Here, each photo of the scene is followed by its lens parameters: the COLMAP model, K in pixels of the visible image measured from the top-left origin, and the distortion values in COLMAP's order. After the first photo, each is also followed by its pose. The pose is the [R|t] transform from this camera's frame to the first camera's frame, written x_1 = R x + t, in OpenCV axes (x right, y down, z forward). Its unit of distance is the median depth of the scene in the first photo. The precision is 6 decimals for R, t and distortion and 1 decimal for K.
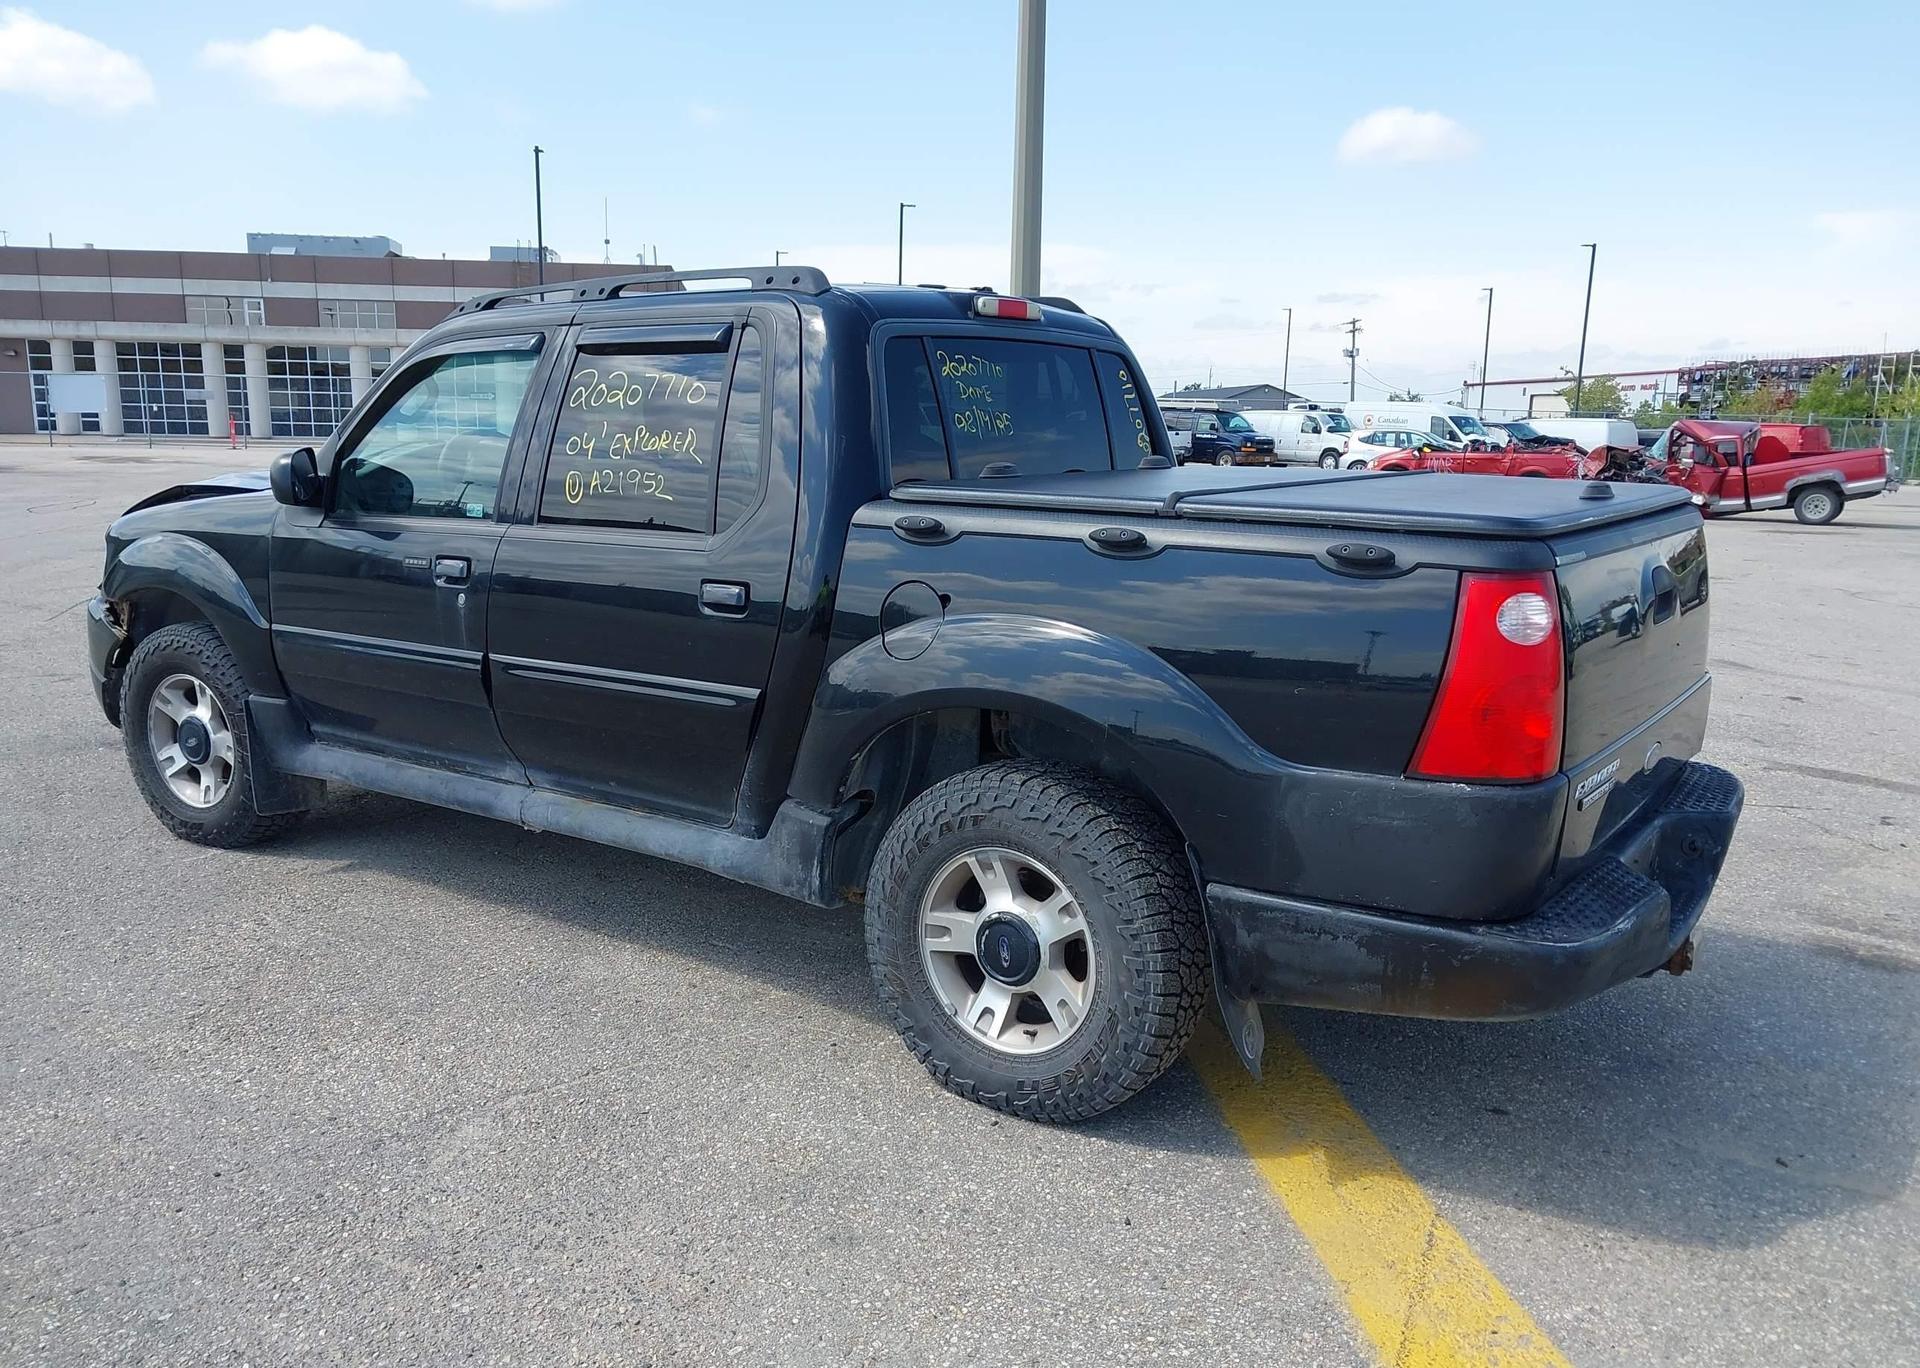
lens RADIAL K [[1512.5, 0, 962.6], [0, 1512.5, 730.8], [0, 0, 1]] dist [0.039554, -0.059776]
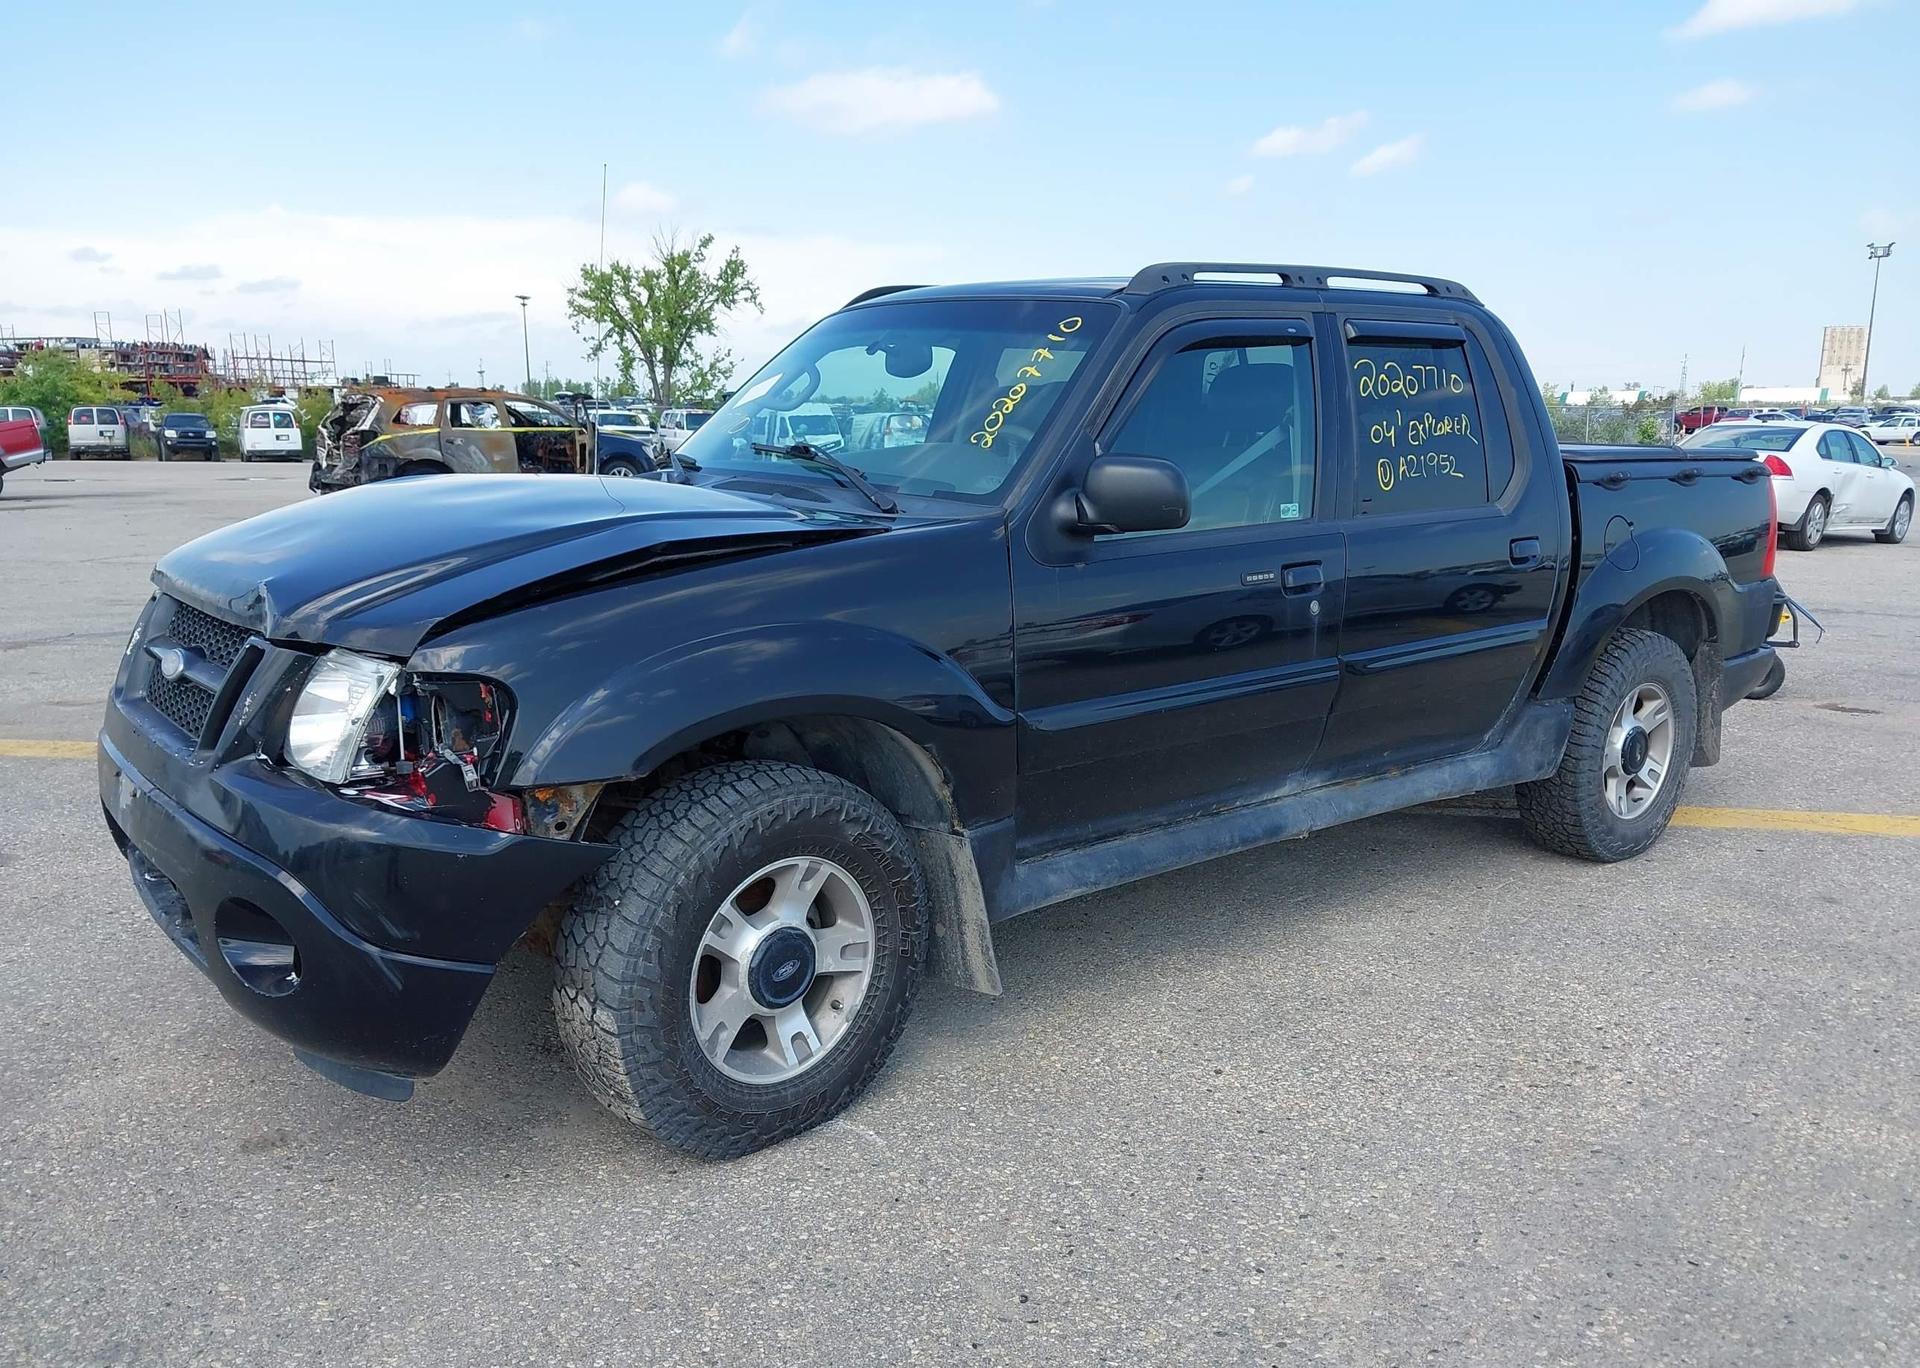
lens RADIAL K [[1533.4, 0, 959.4], [0, 1533.4, 718.9], [0, 0, 1]] dist [0.001683, -0.003578]
pose [[0.267065, -0.205706, 0.941467, -1.360356], [0.194730, 0.968318, 0.156334, -0.220345], [-0.943799, 0.141580, 0.298661, 0.992381]]
